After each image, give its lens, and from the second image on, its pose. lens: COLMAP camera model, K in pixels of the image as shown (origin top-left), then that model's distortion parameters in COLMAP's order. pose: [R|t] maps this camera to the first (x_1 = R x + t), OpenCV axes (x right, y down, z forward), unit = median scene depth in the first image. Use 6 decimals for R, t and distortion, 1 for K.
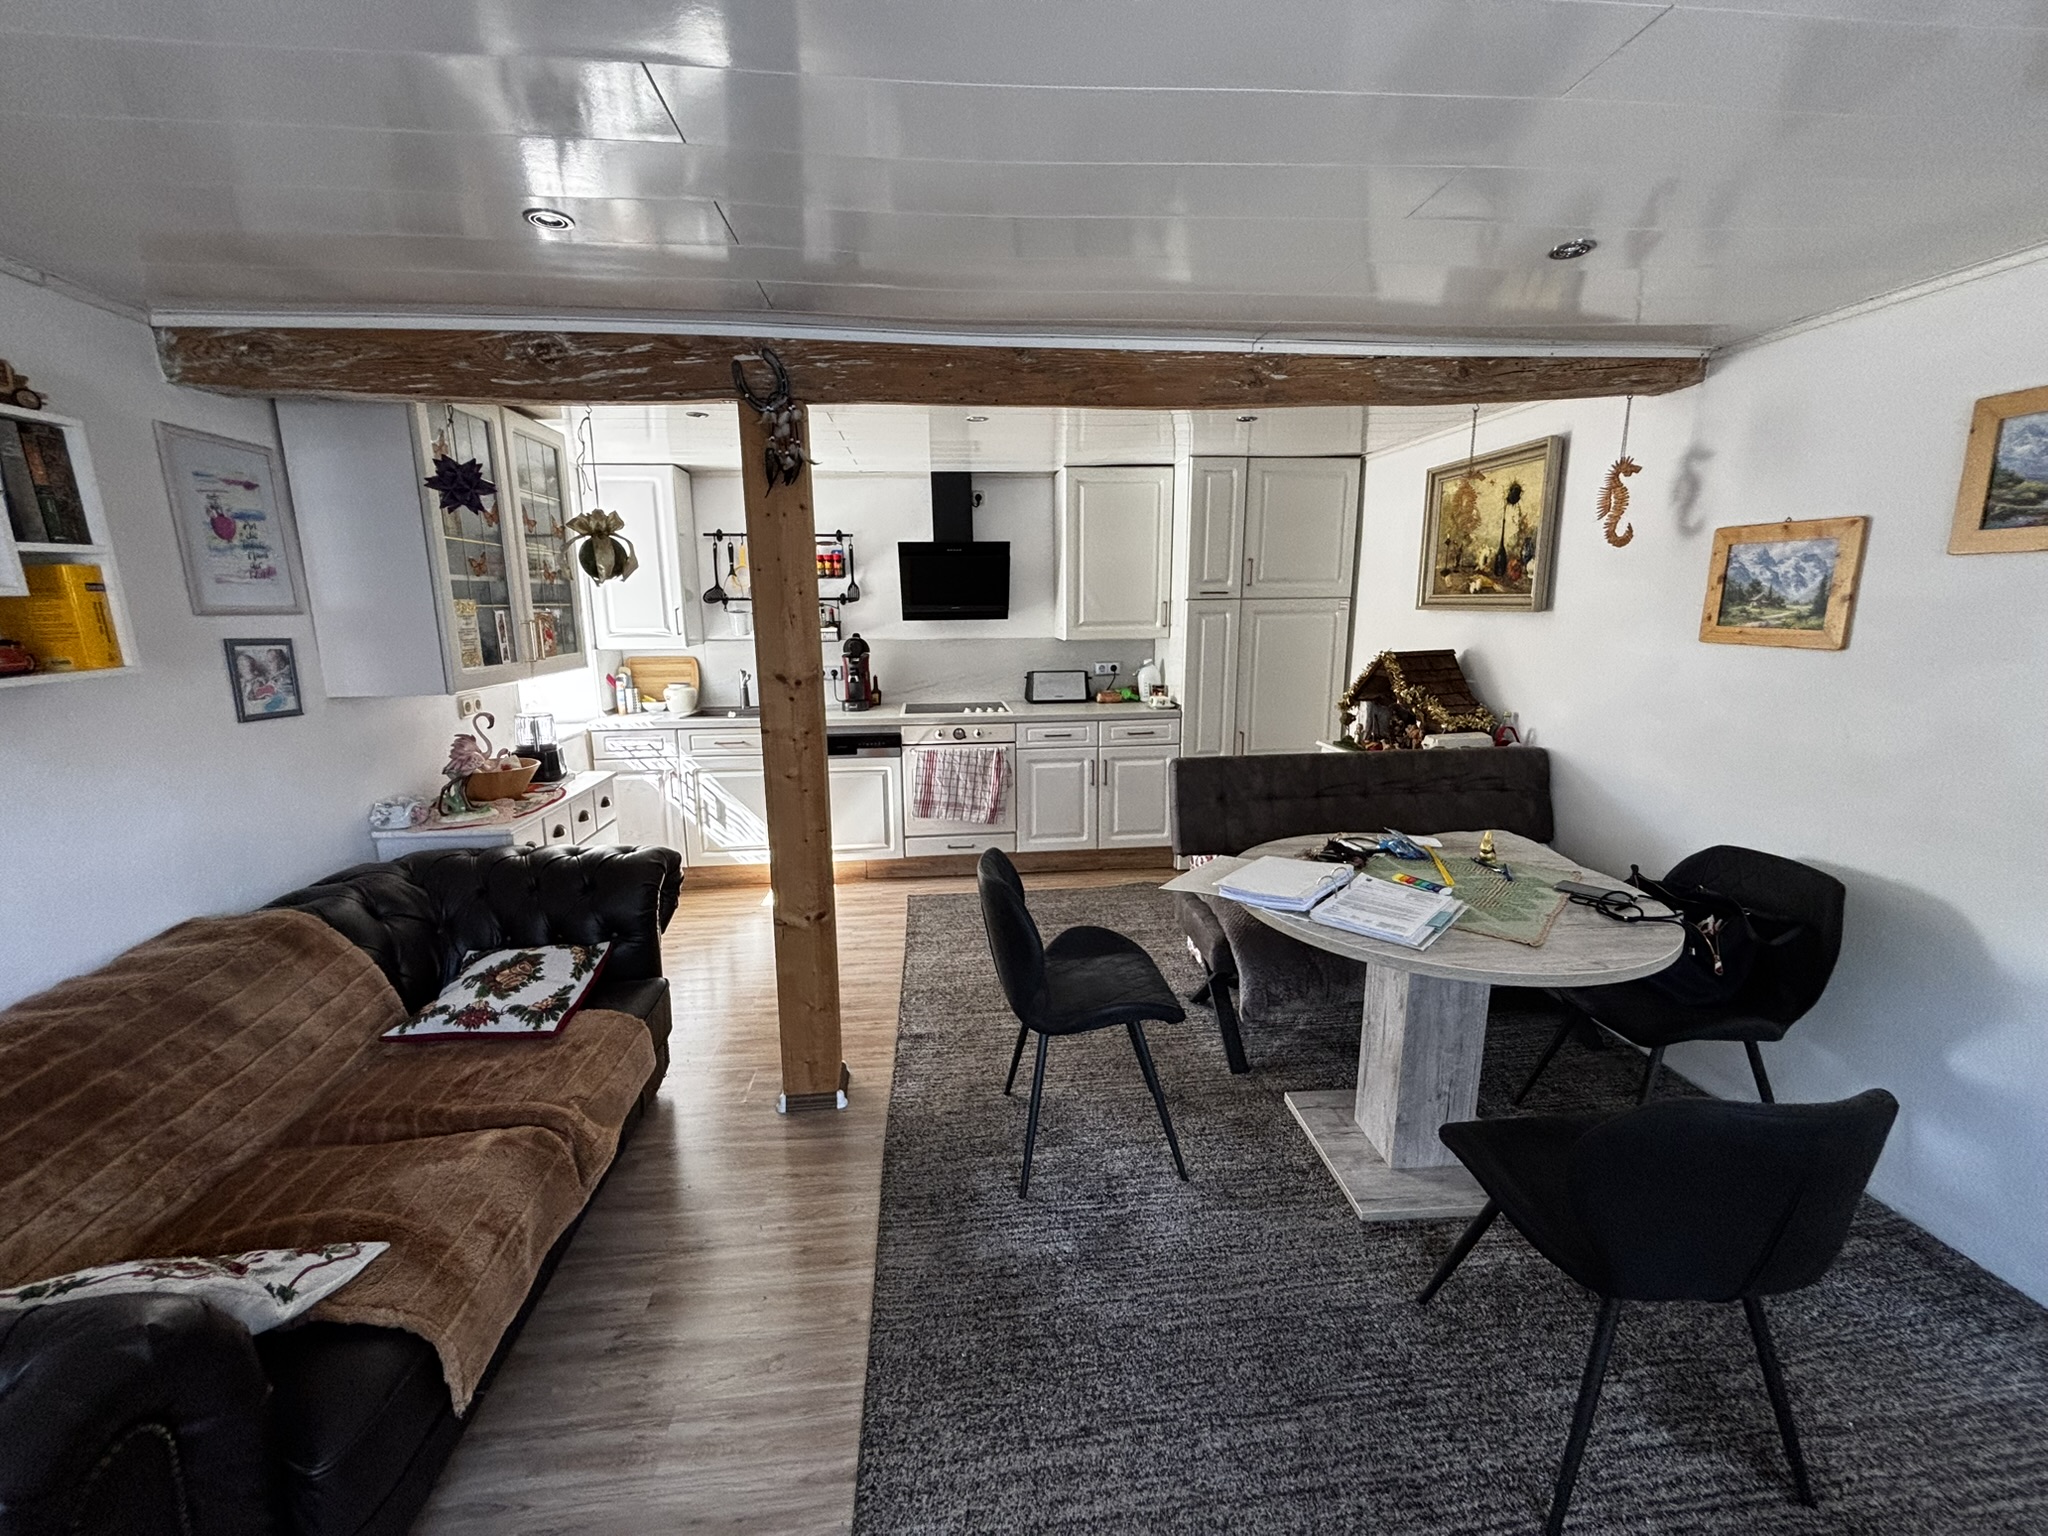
lens RADIAL K [[838.0, 0, 1020.5], [0, 838.0, 772.2], [0, 0, 1]] dist [0.001335, 0.000763]
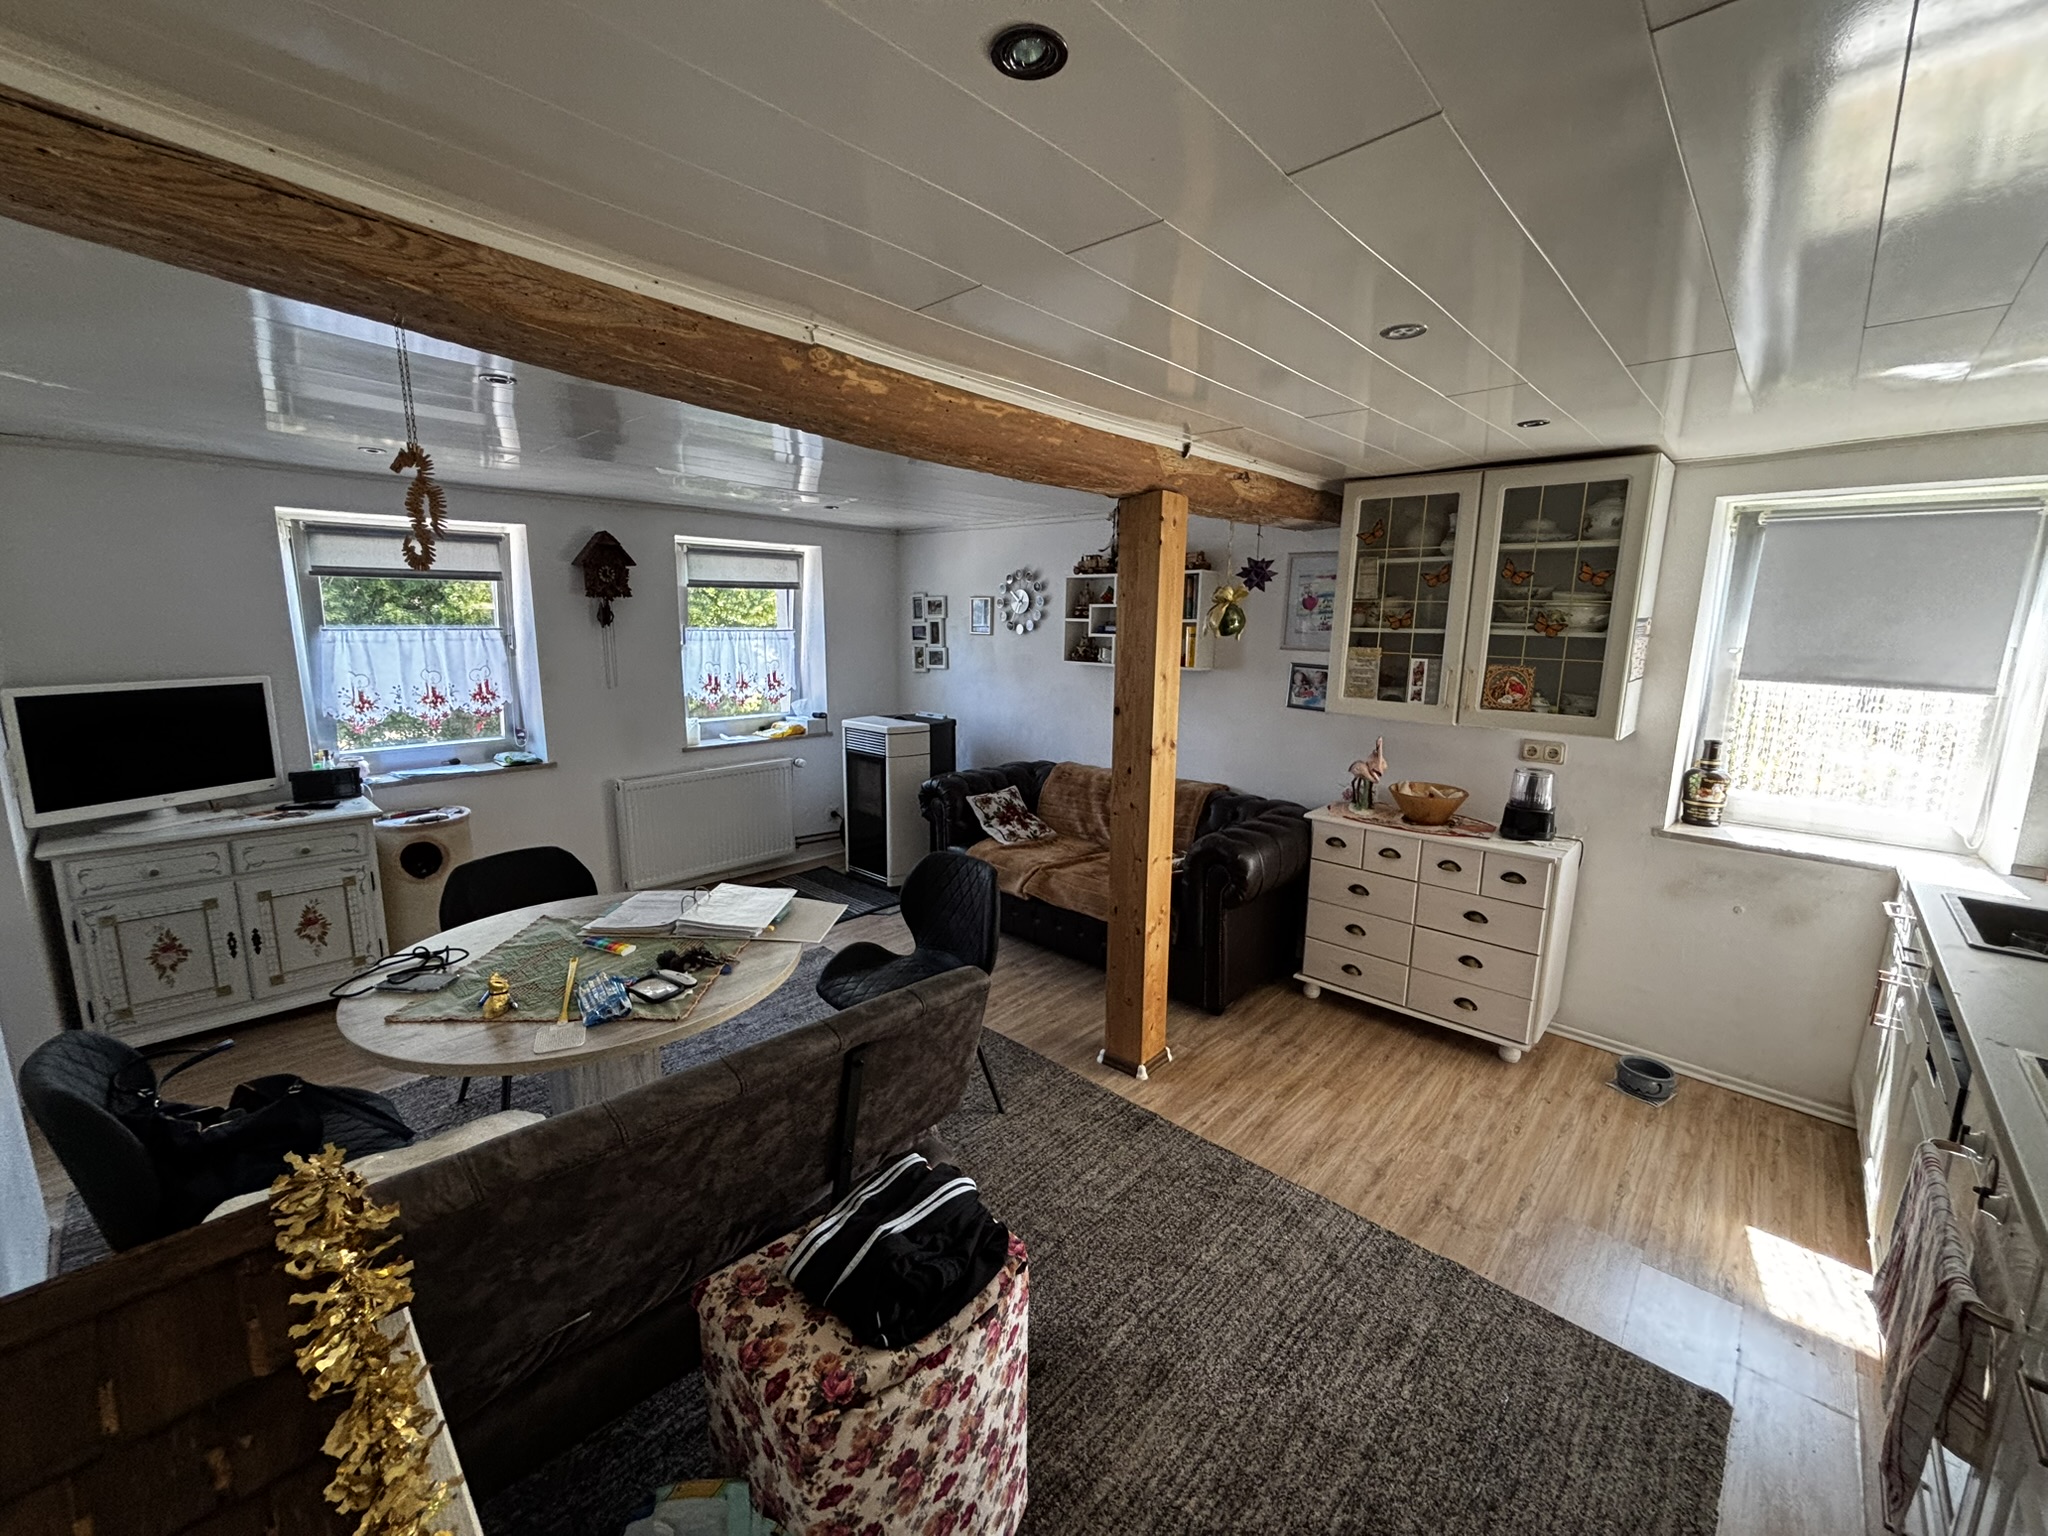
lens RADIAL K [[838.0, 0, 1029.3], [0, 838.0, 756.3], [0, 0, 1]] dist [0.001335, 0.000763]
pose [[-0.758652, 0.110624, -0.642036, 0.551931], [-0.134976, 0.937409, 0.321009, -0.365203], [0.637361, 0.330193, -0.696235, 1.505859]]
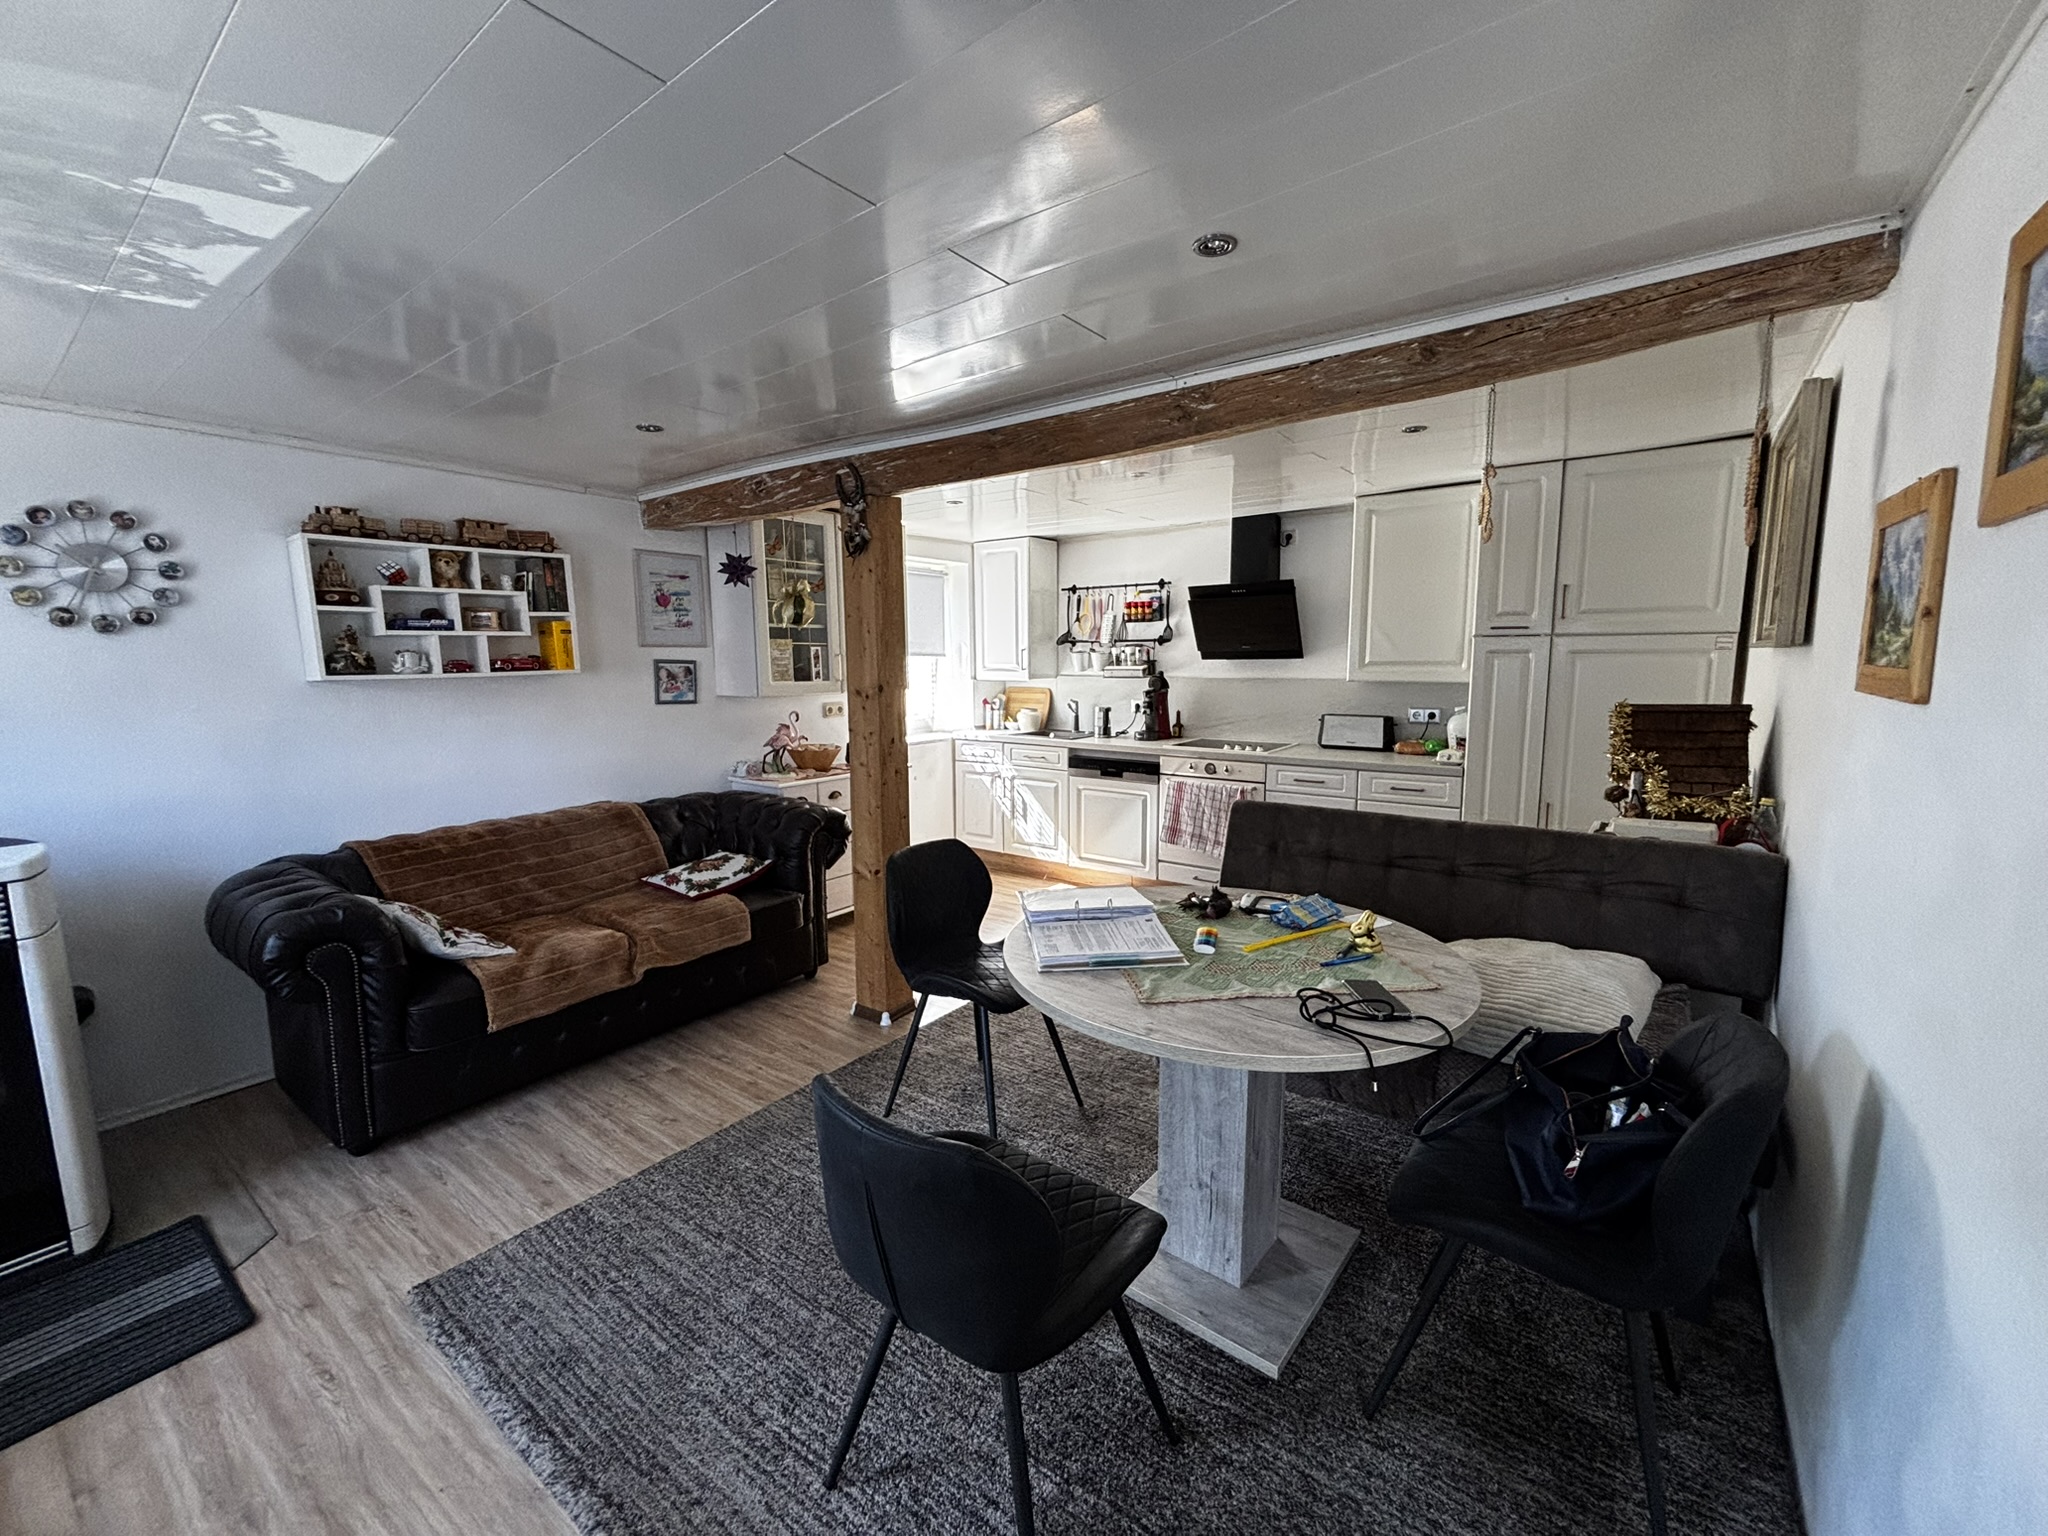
lens RADIAL K [[838.0, 0, 1023.9], [0, 838.0, 774.5], [0, 0, 1]] dist [0.001335, 0.000763]
pose [[0.731192, 0.101339, -0.674603, 0.714588], [-0.136509, 0.990638, 0.000854, -0.013456], [0.668374, 0.091465, 0.738181, 0.142940]]
